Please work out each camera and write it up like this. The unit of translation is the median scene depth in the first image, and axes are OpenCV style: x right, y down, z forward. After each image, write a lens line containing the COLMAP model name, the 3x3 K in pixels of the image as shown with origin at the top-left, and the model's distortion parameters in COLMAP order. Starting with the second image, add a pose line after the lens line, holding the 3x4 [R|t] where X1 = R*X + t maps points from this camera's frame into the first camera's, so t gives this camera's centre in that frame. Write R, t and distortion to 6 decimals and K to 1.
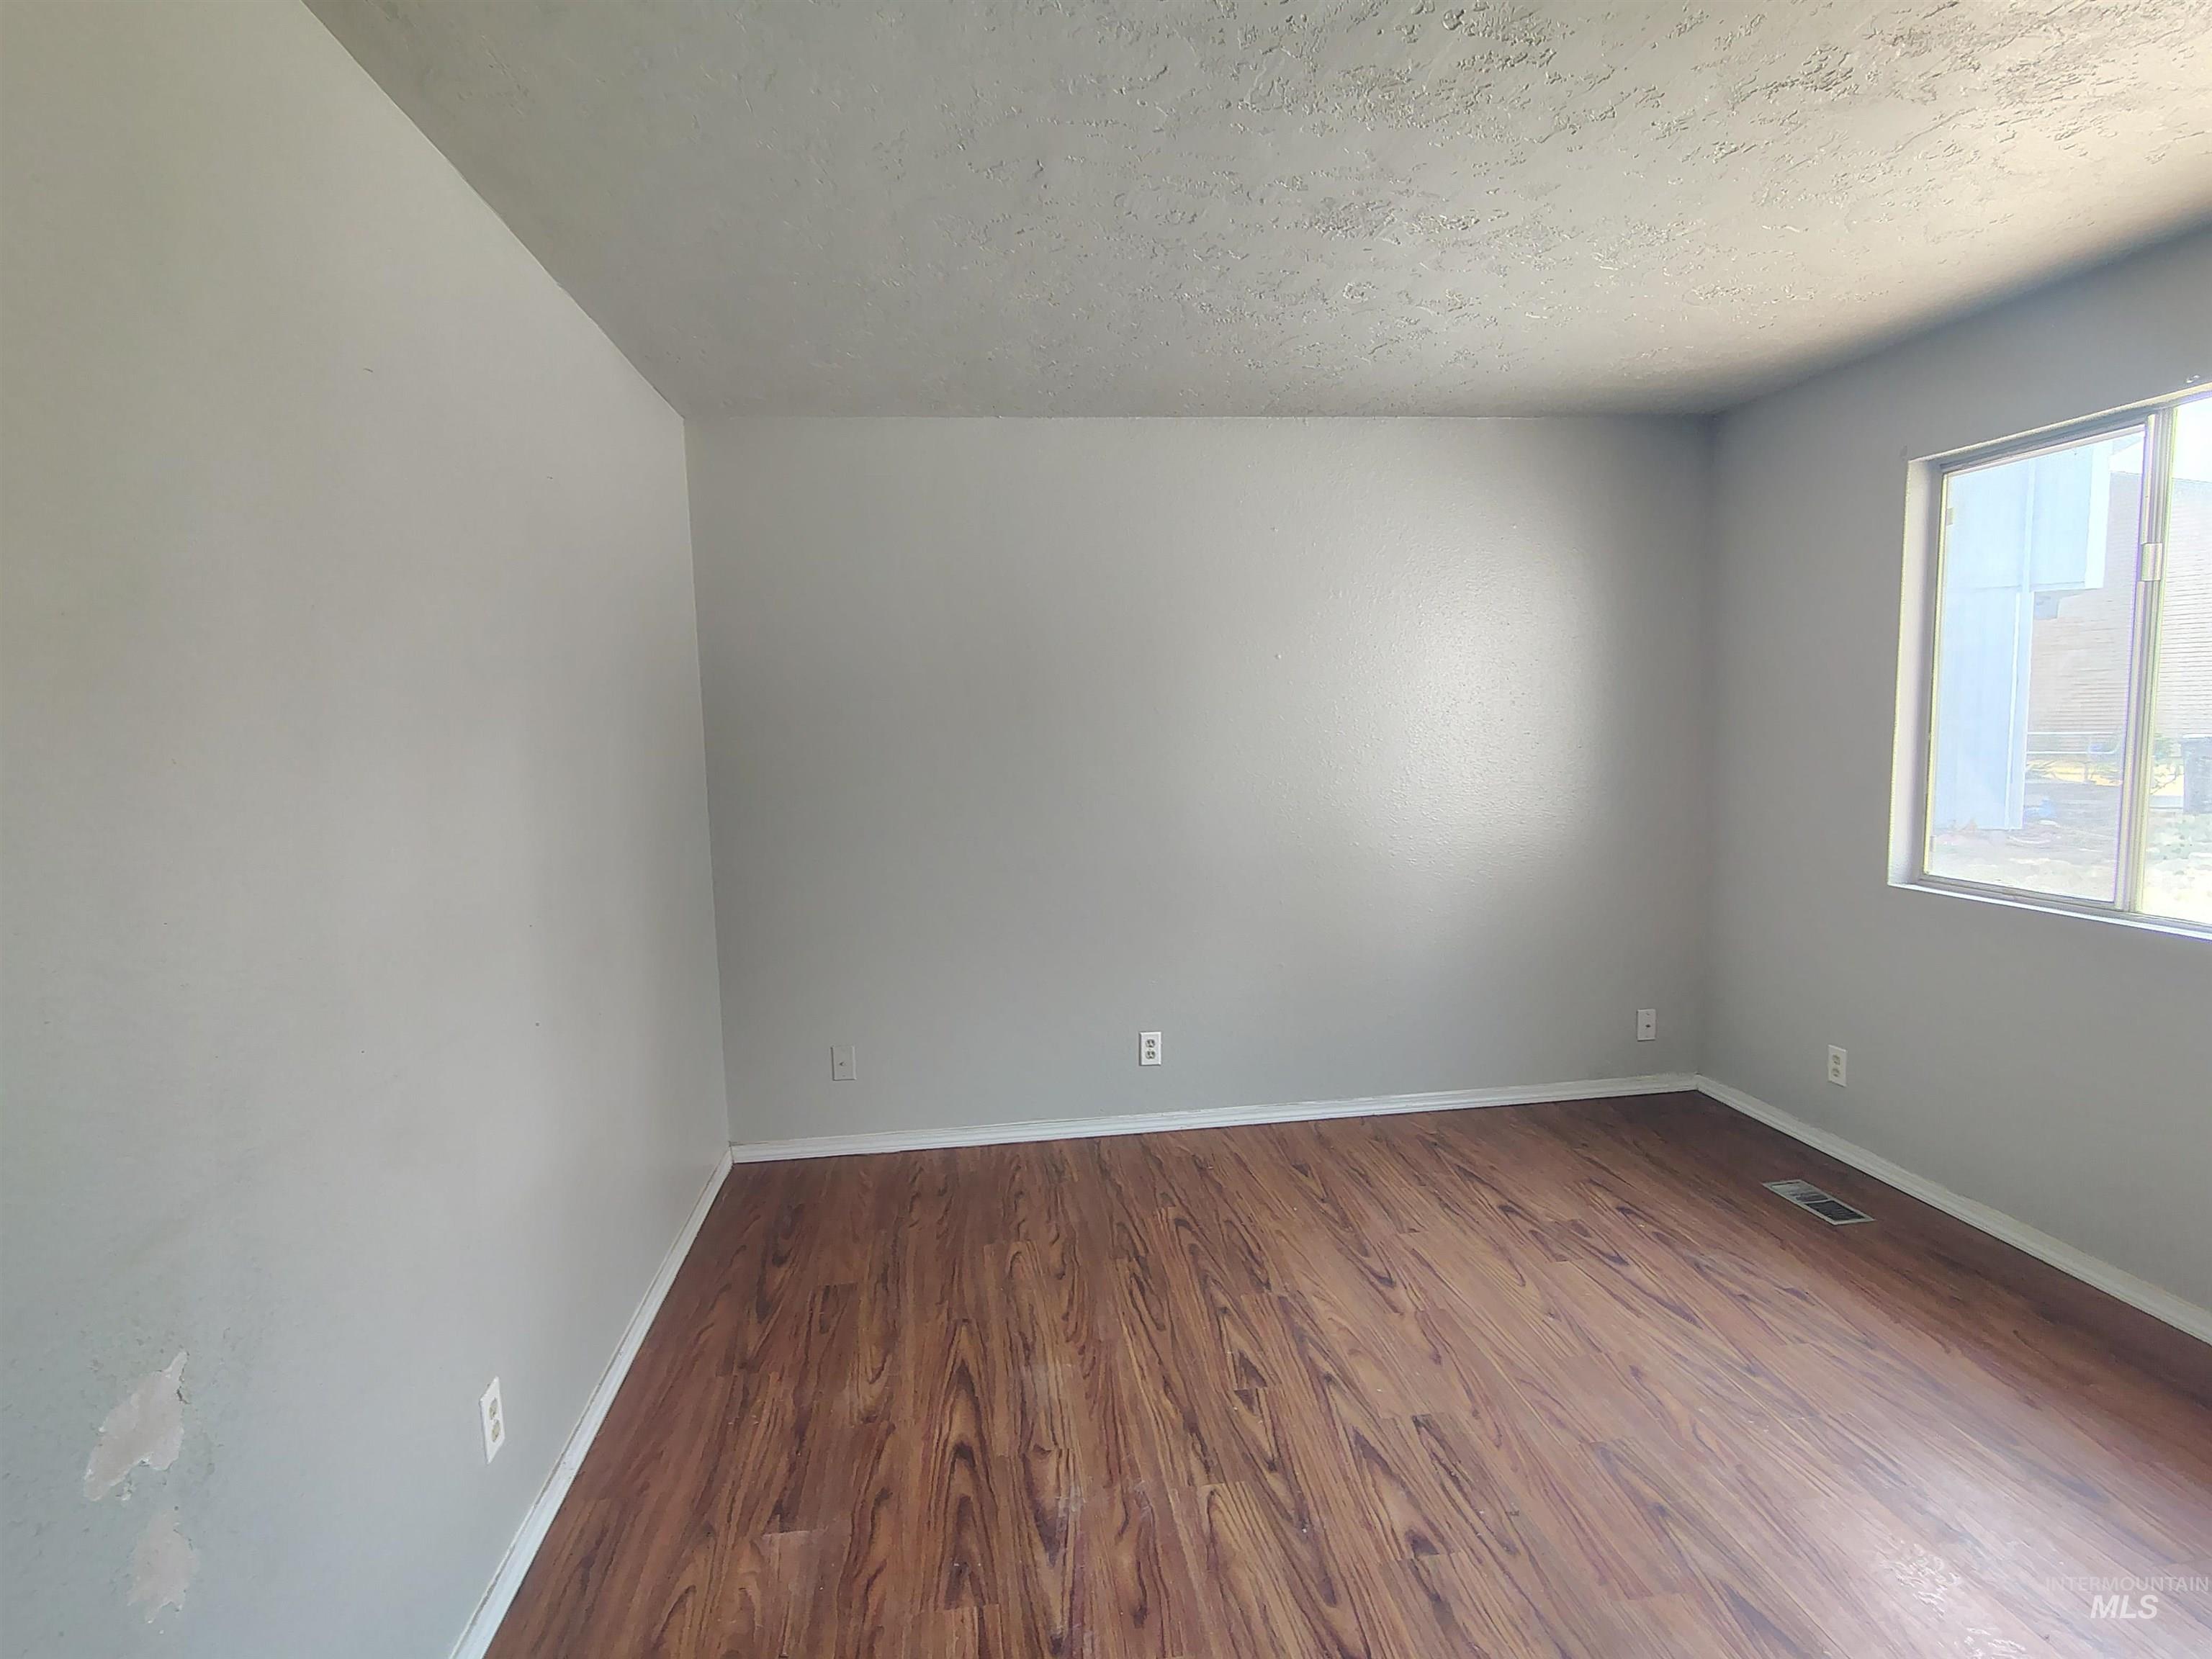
lens RADIAL K [[1165.1, 0, 1092.2], [0, 1165.1, 835.9], [0, 0, 1]] dist [-0.014509, 0.007408]
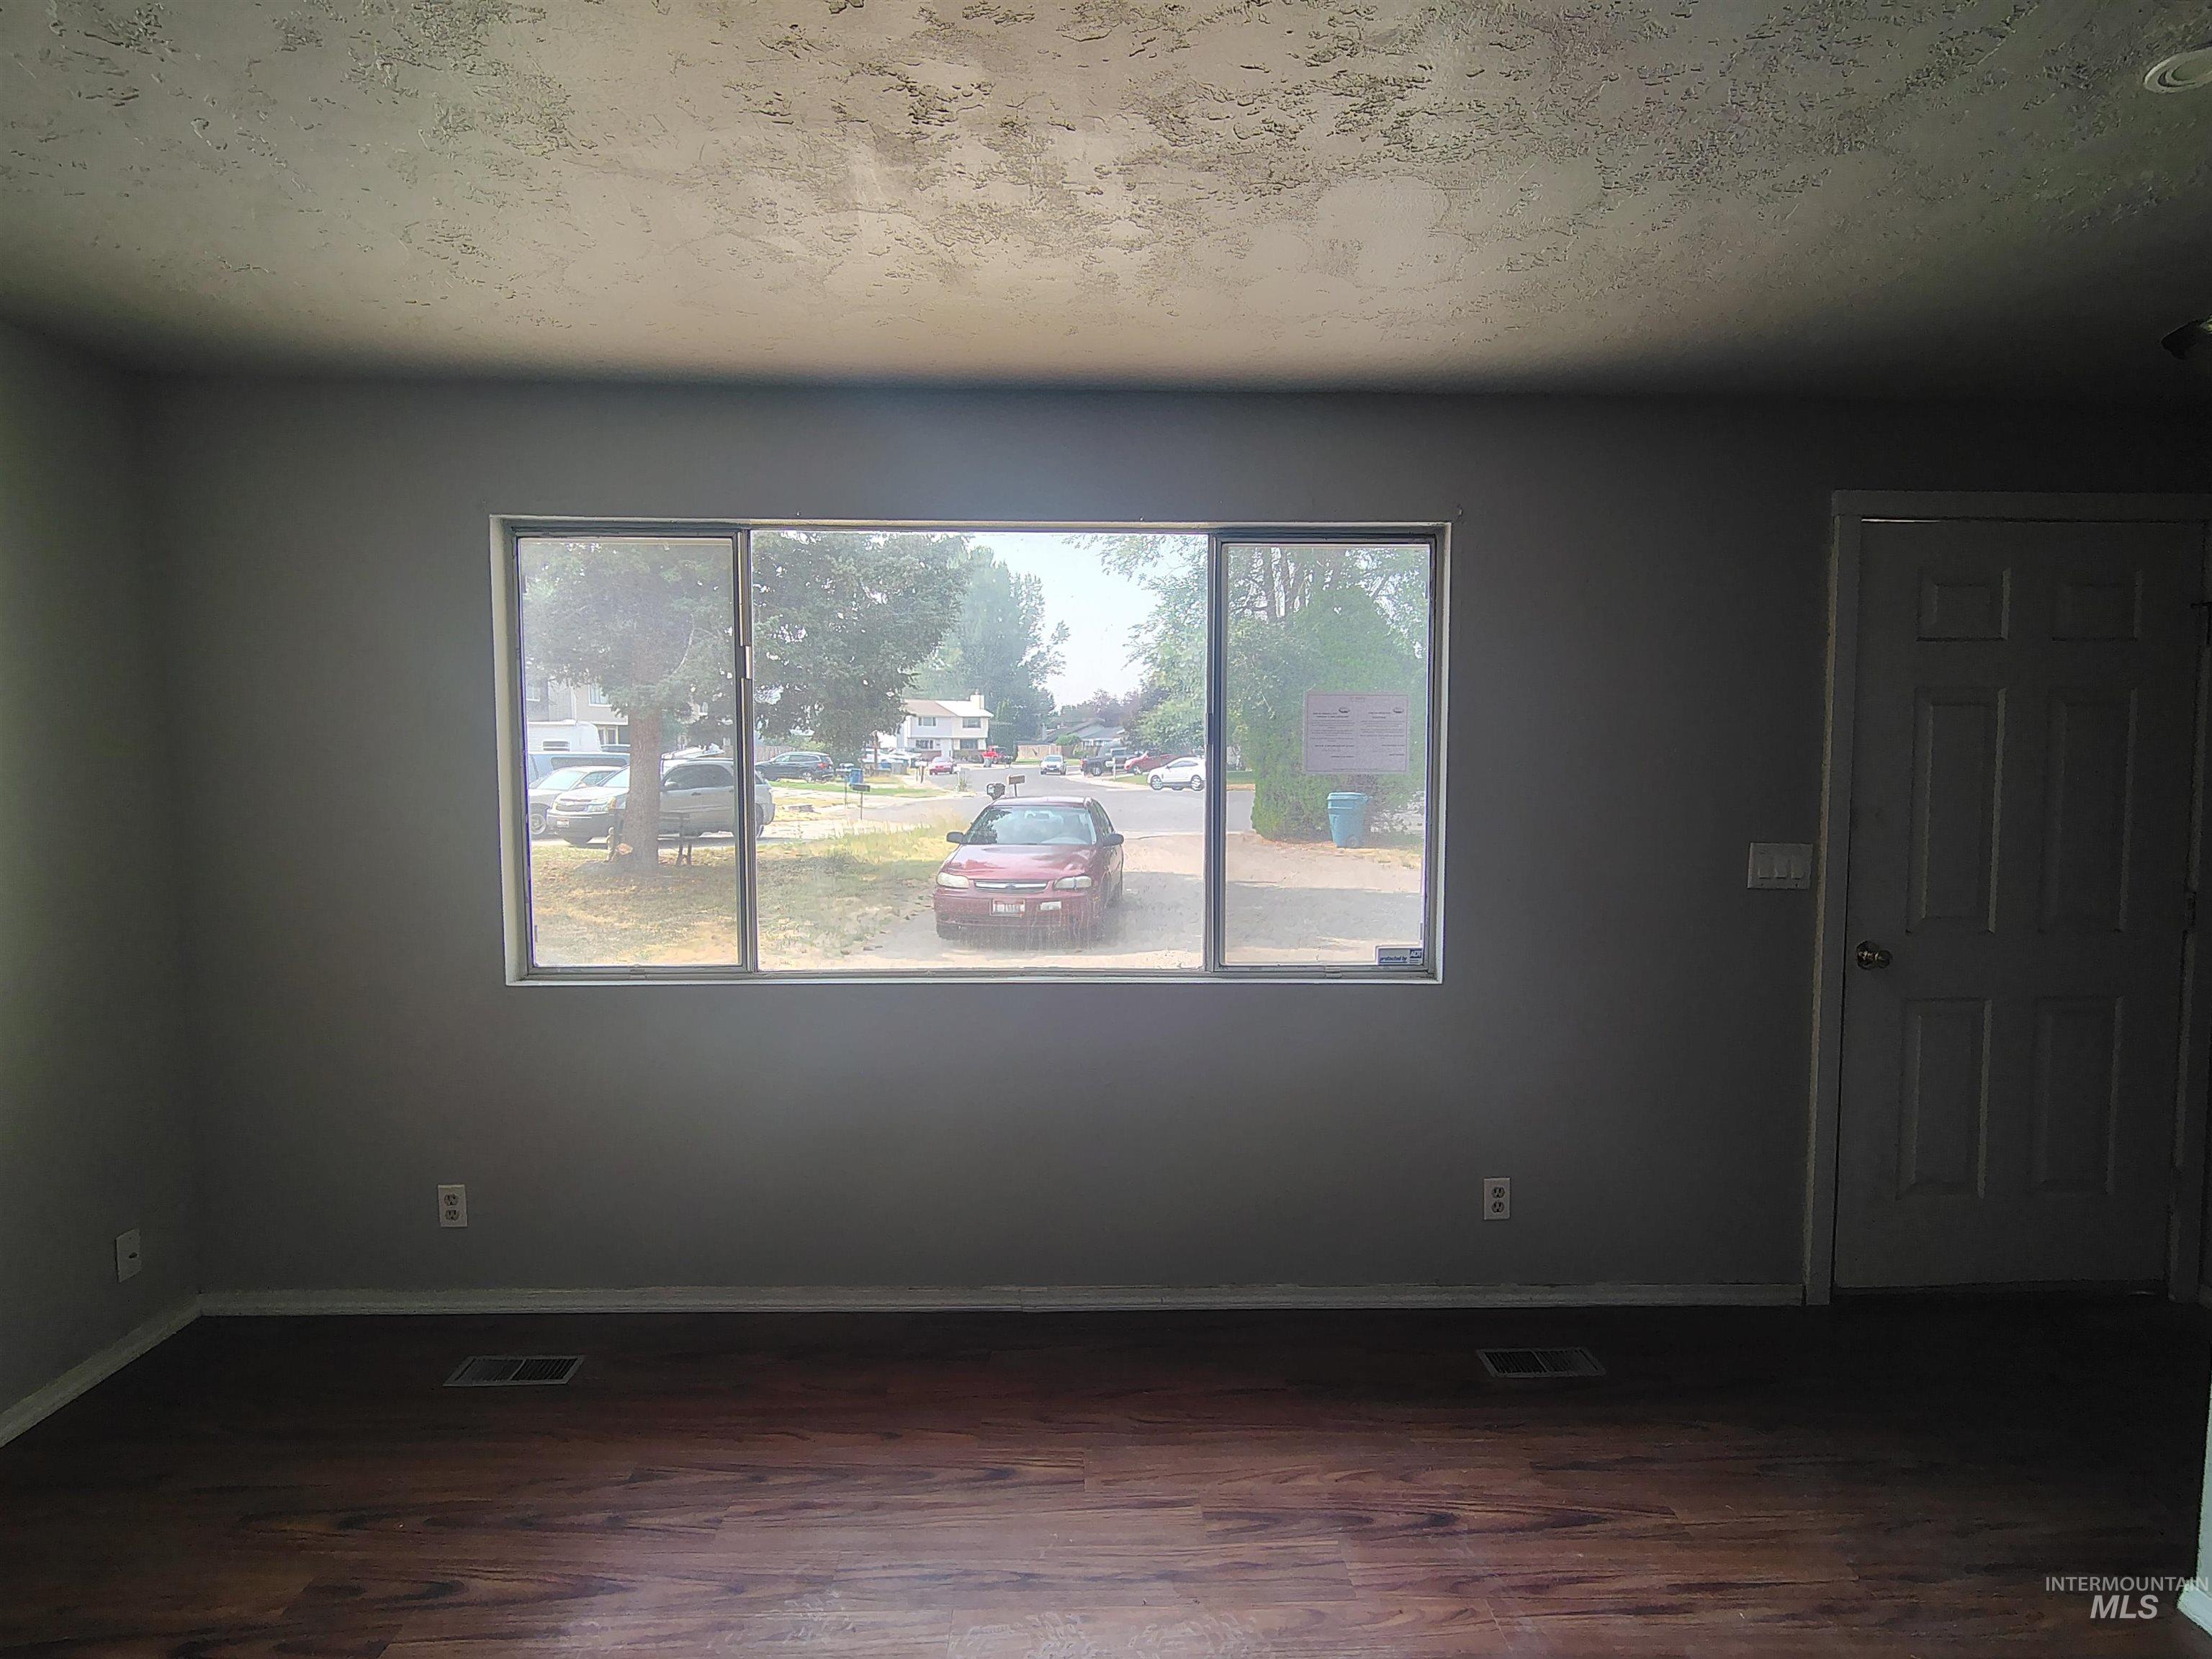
lens RADIAL K [[1165.1, 0, 1098.7], [0, 1165.1, 838.9], [0, 0, 1]] dist [-0.014509, 0.007408]
pose [[0.094993, -0.045301, 0.994447, -0.189329], [0.097929, 0.994544, 0.035951, -0.070475], [-0.990649, 0.093970, 0.098911, 0.553201]]
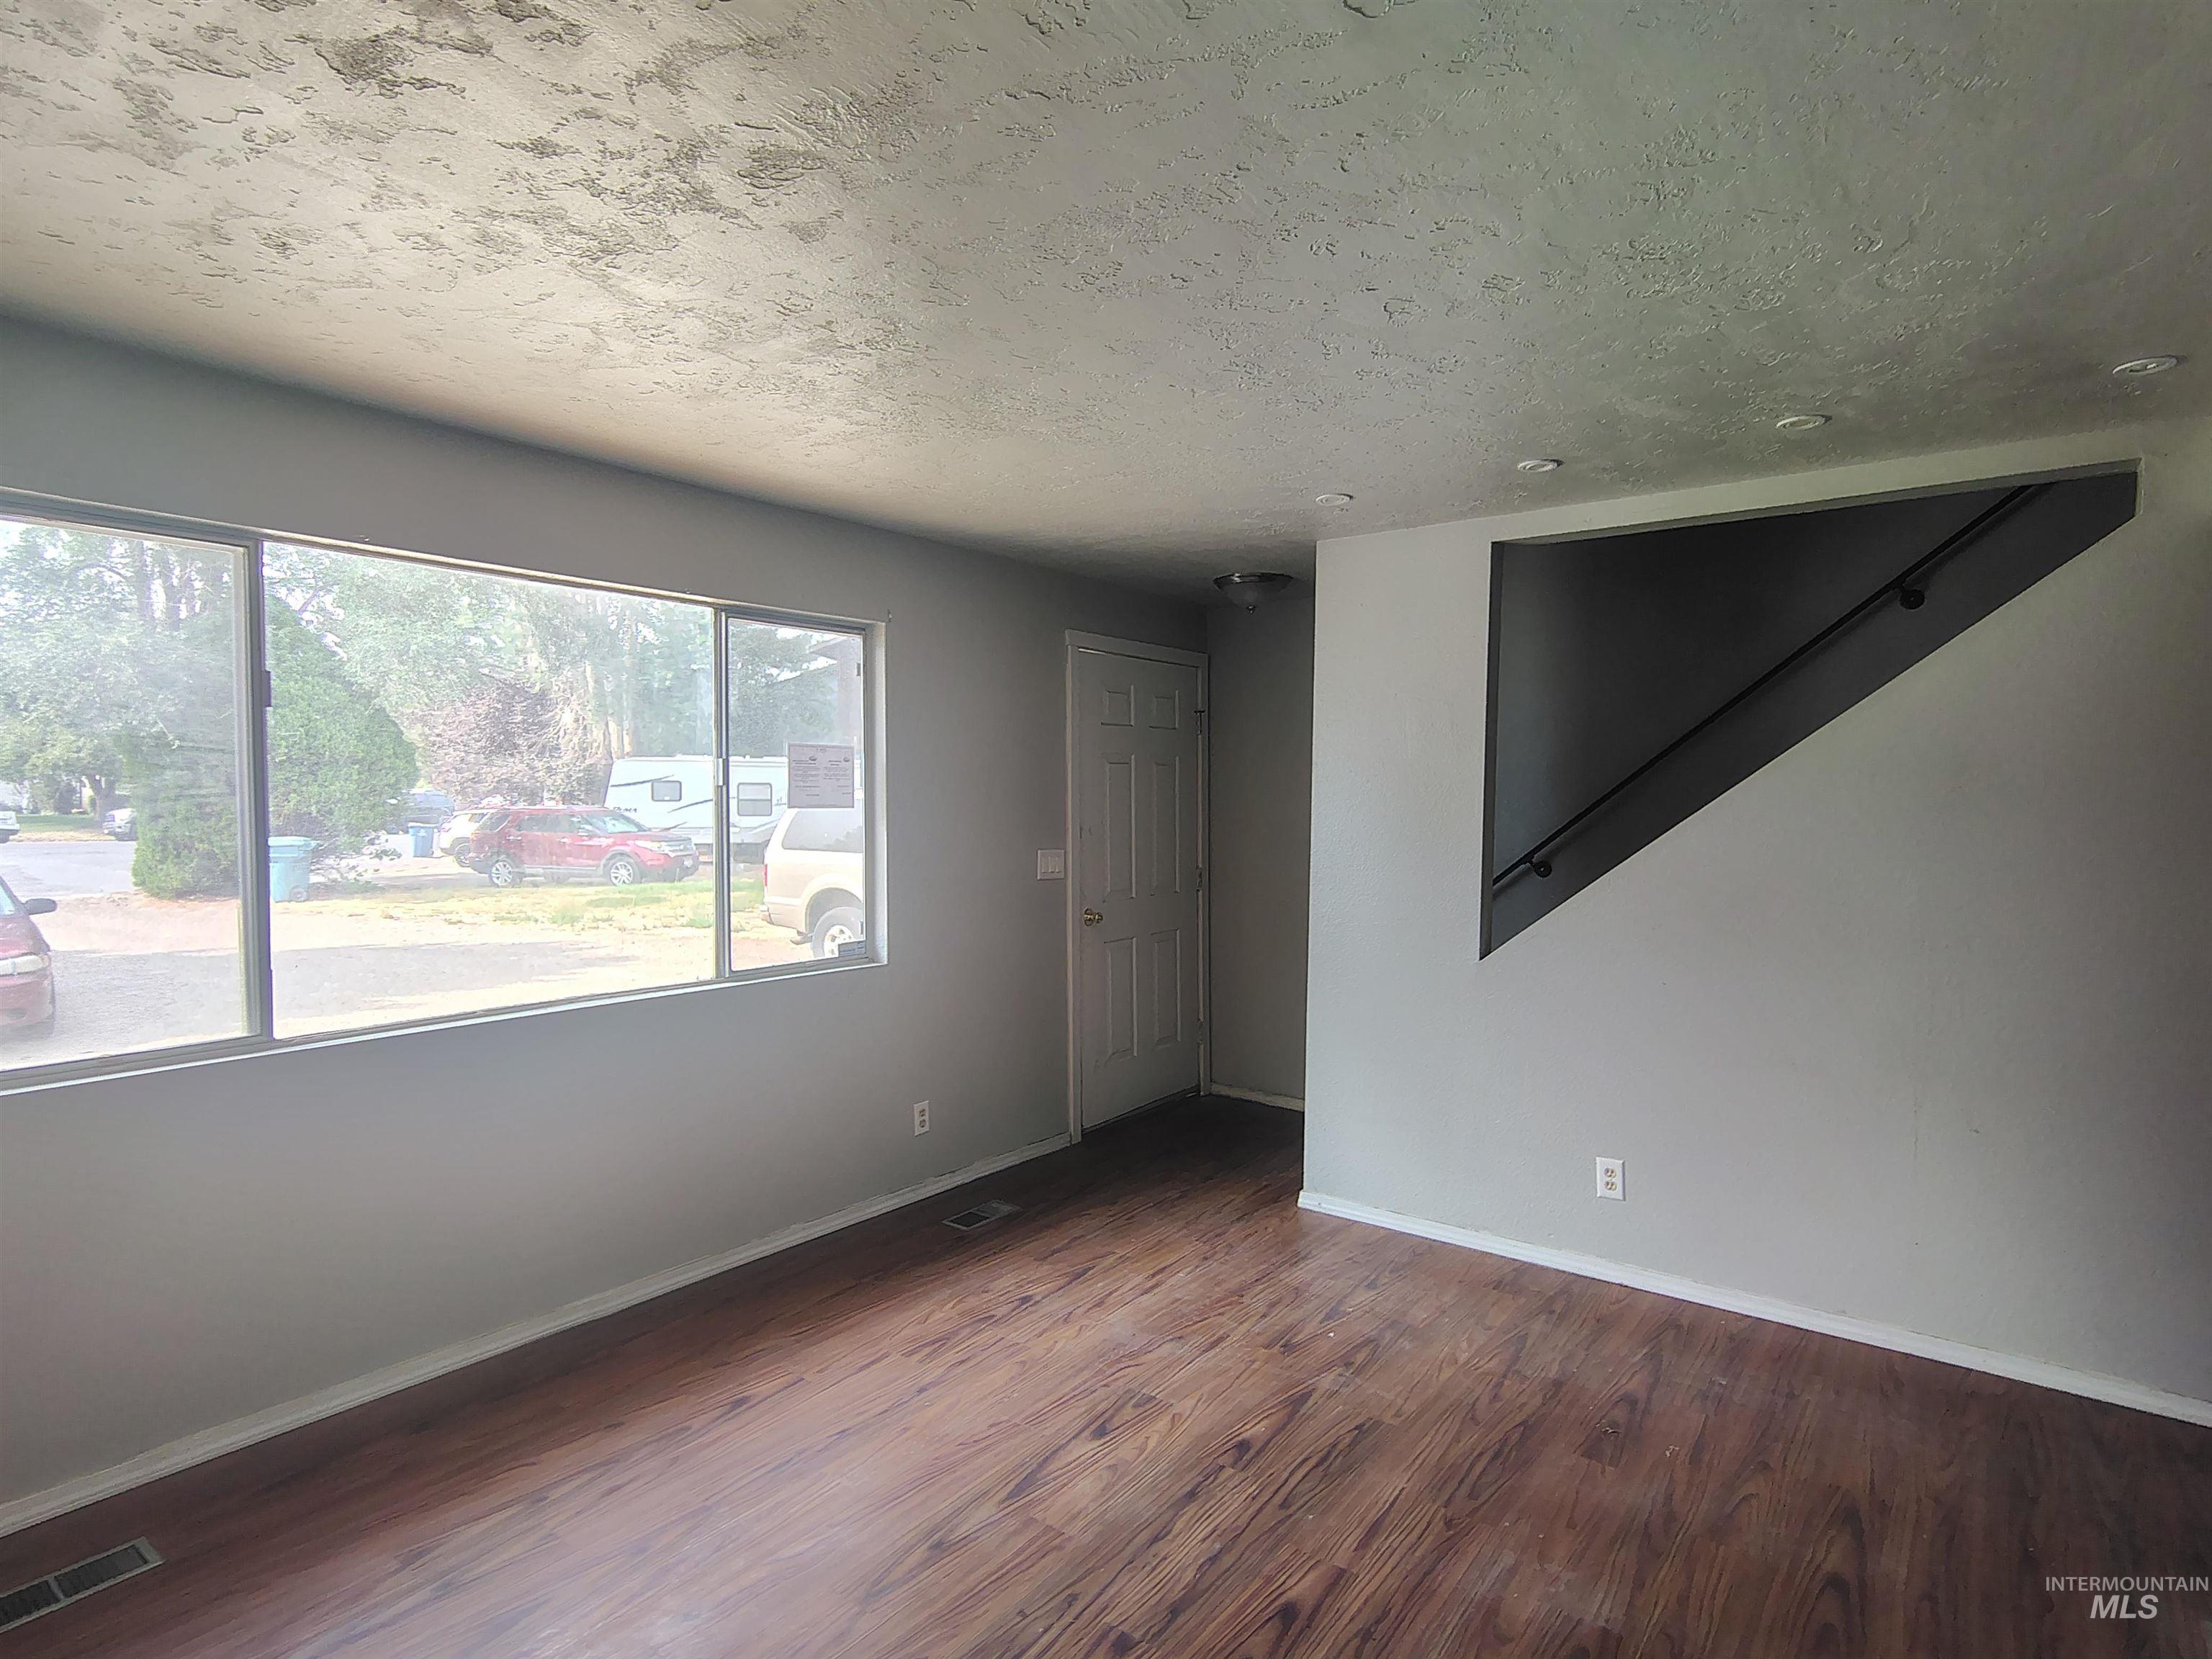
lens RADIAL K [[1165.1, 0, 1111.1], [0, 1165.1, 835.0], [0, 0, 1]] dist [-0.014509, 0.007408]
pose [[-0.717948, 0.001606, 0.696095, -0.303458], [0.088566, 0.992081, 0.089057, -0.132891], [-0.690440, 0.125589, -0.712405, 1.201515]]
